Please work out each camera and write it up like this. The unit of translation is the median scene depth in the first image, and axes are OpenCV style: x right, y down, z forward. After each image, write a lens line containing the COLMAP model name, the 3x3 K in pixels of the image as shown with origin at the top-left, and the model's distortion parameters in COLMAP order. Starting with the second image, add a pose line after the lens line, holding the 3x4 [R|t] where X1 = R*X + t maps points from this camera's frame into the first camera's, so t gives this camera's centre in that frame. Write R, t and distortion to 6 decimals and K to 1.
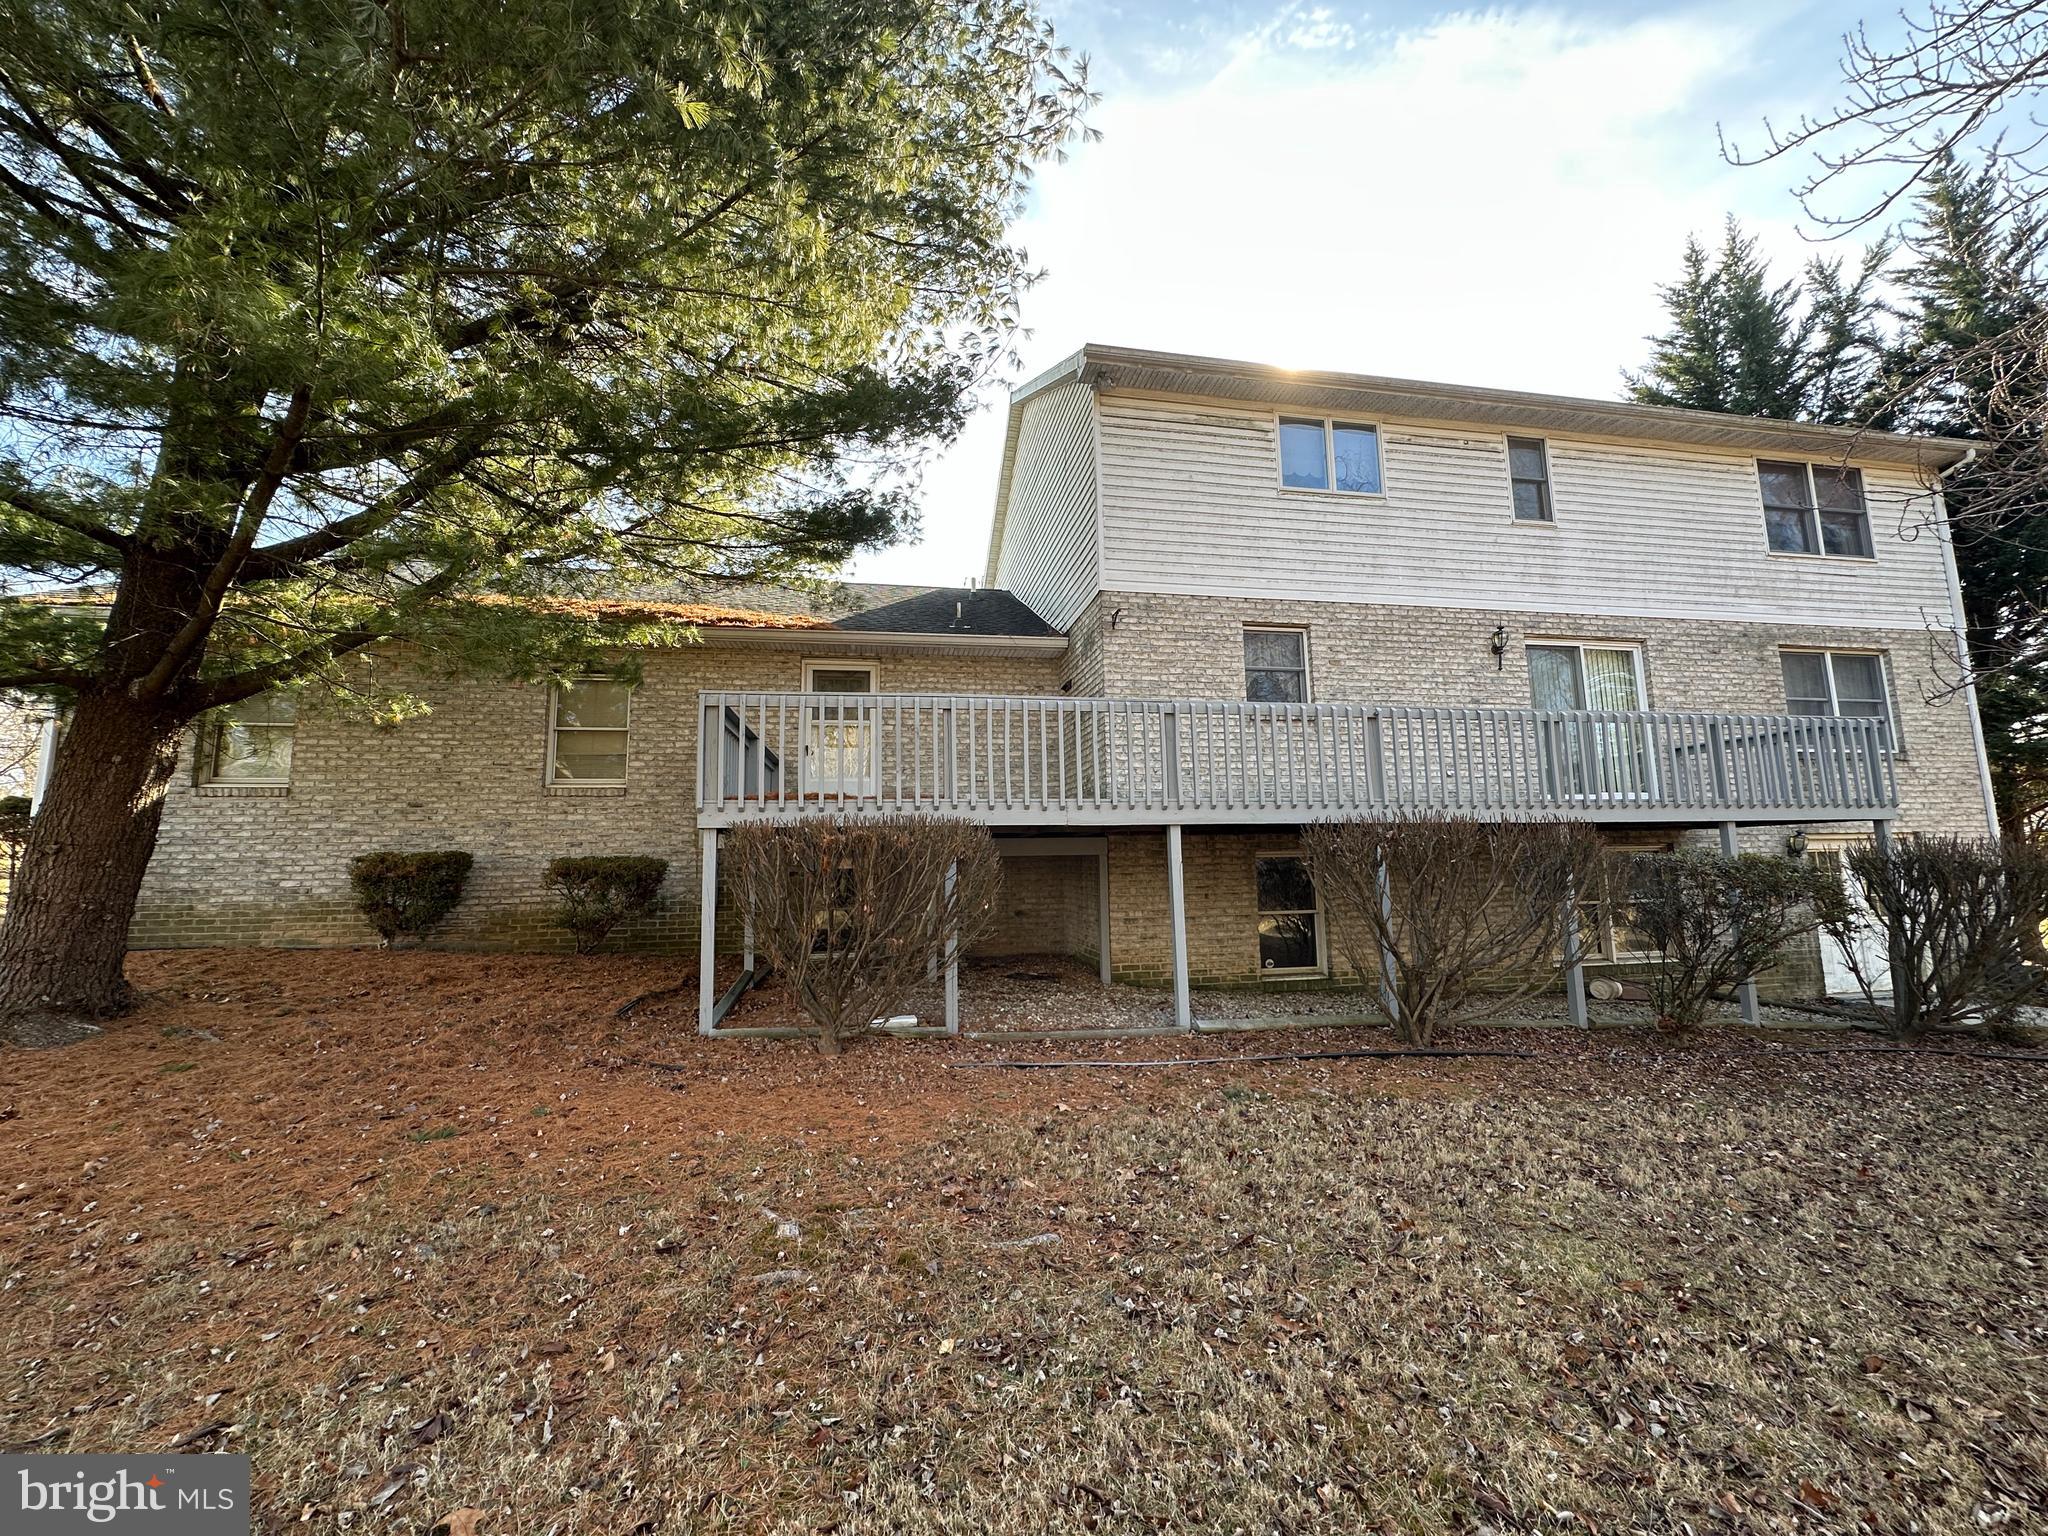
lens RADIAL K [[821.7, 0, 1018.6], [0, 821.7, 759.8], [0, 0, 1]] dist [-0.009979, 0.000135]
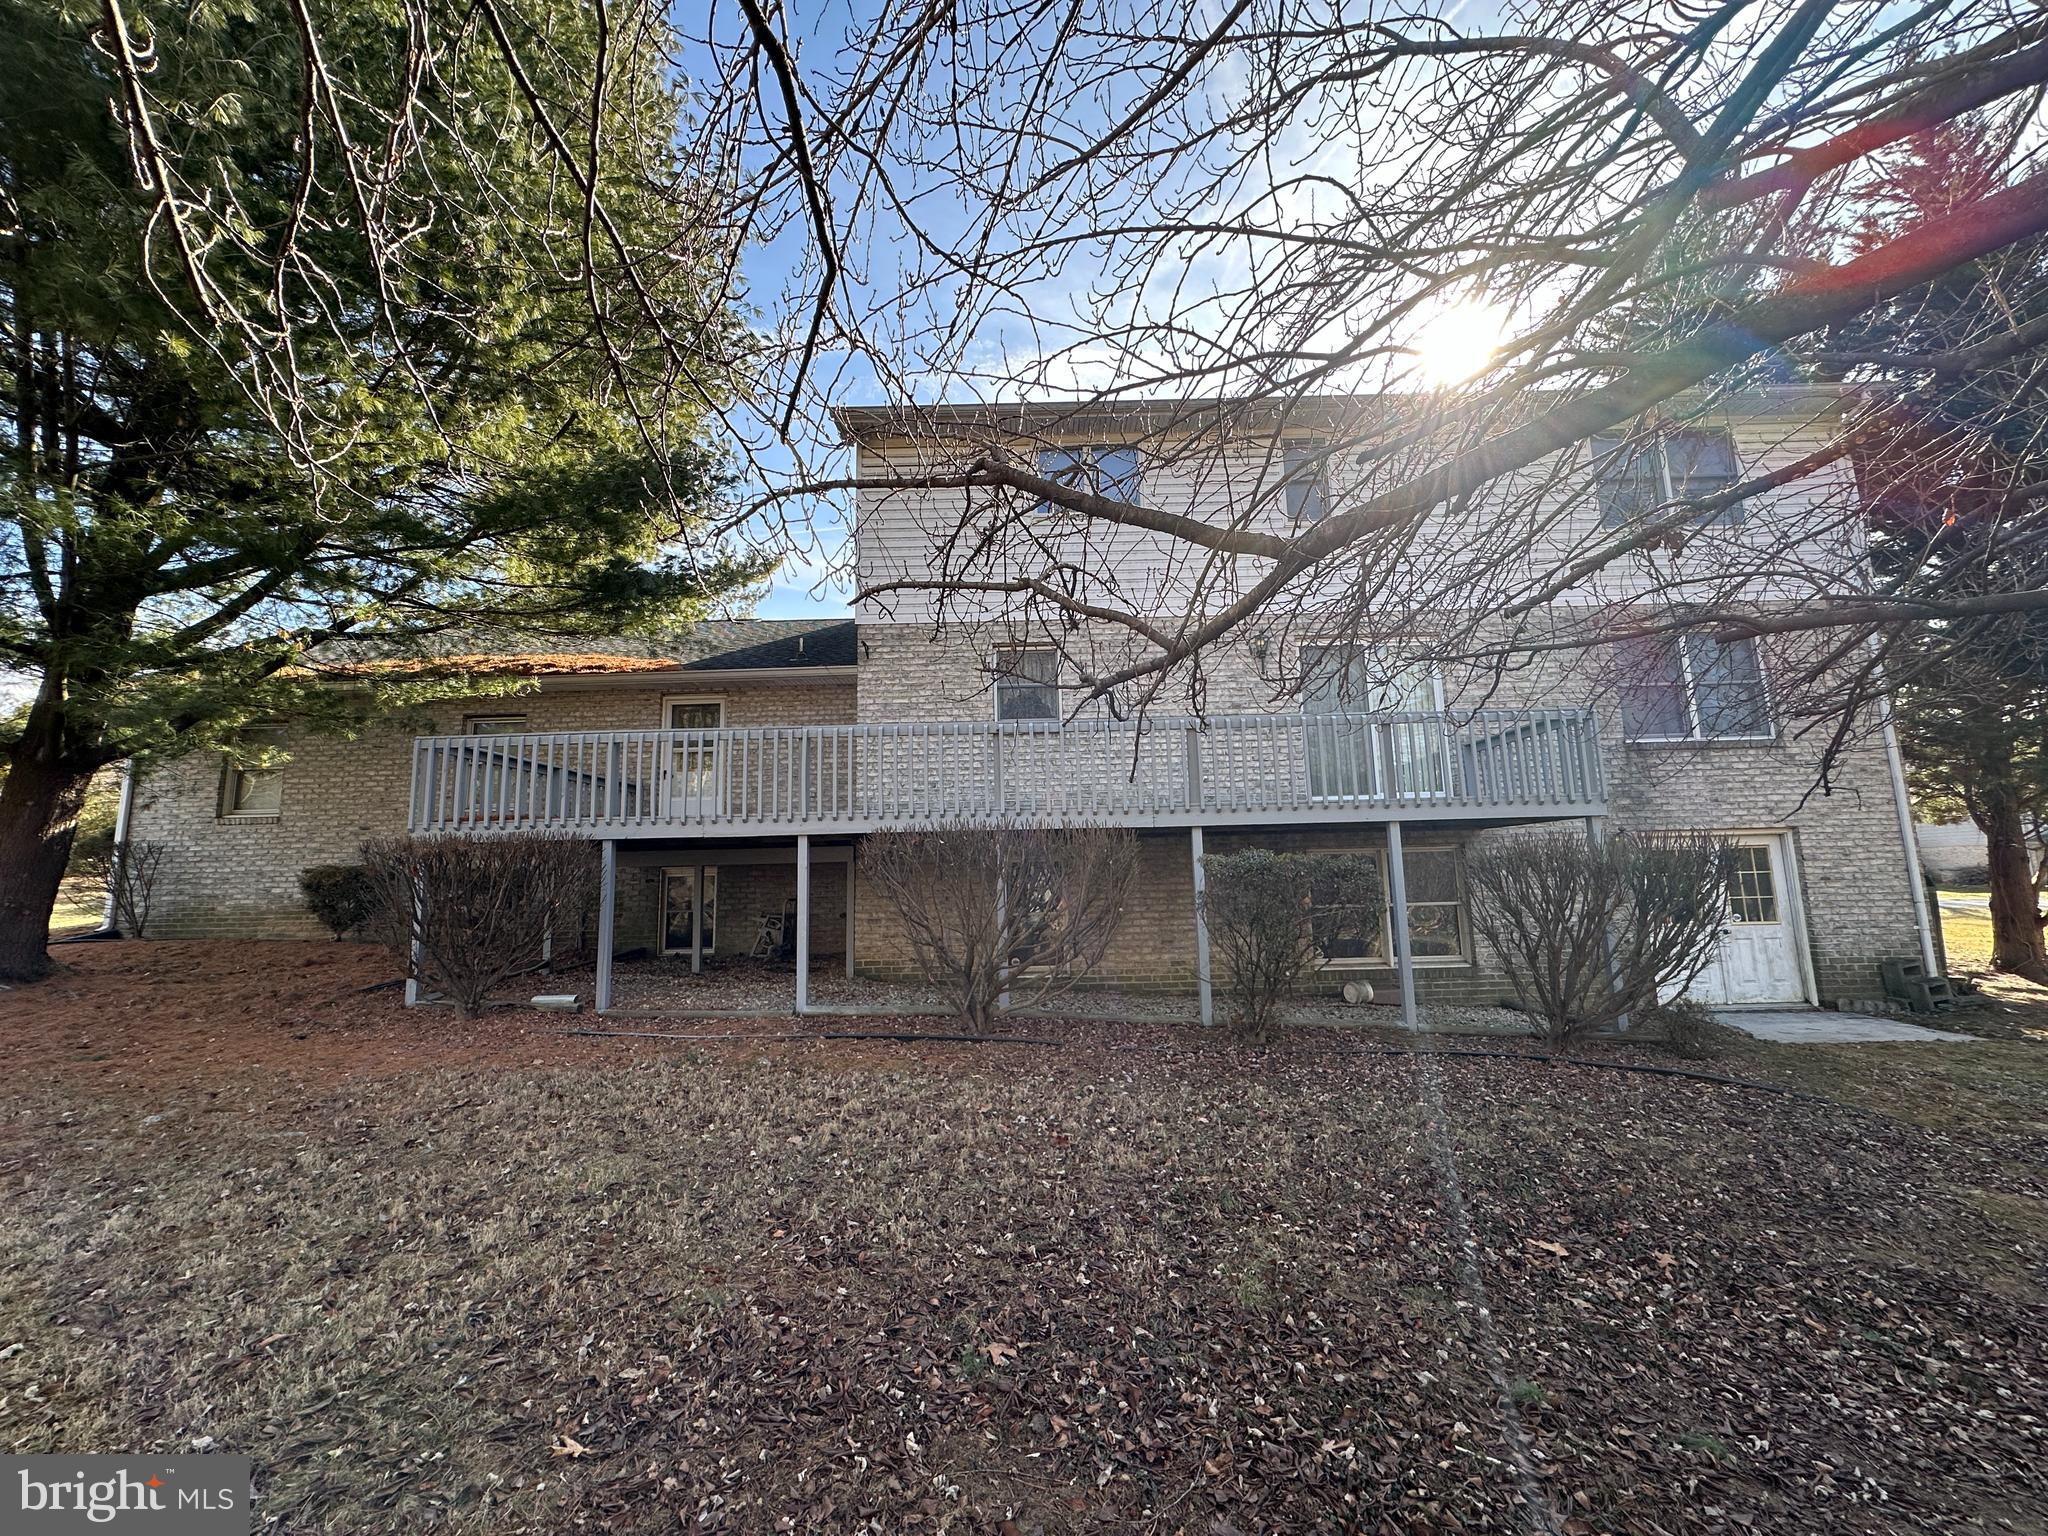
lens RADIAL K [[813.4, 0, 1024.7], [0, 813.4, 763.7], [0, 0, 1]] dist [-0.003452, 0.000846]
pose [[0.980806, -0.033713, -0.192050, 0.534702], [0.033004, 0.999431, -0.006890, -0.001956], [0.192173, 0.000419, 0.981361, -0.043222]]
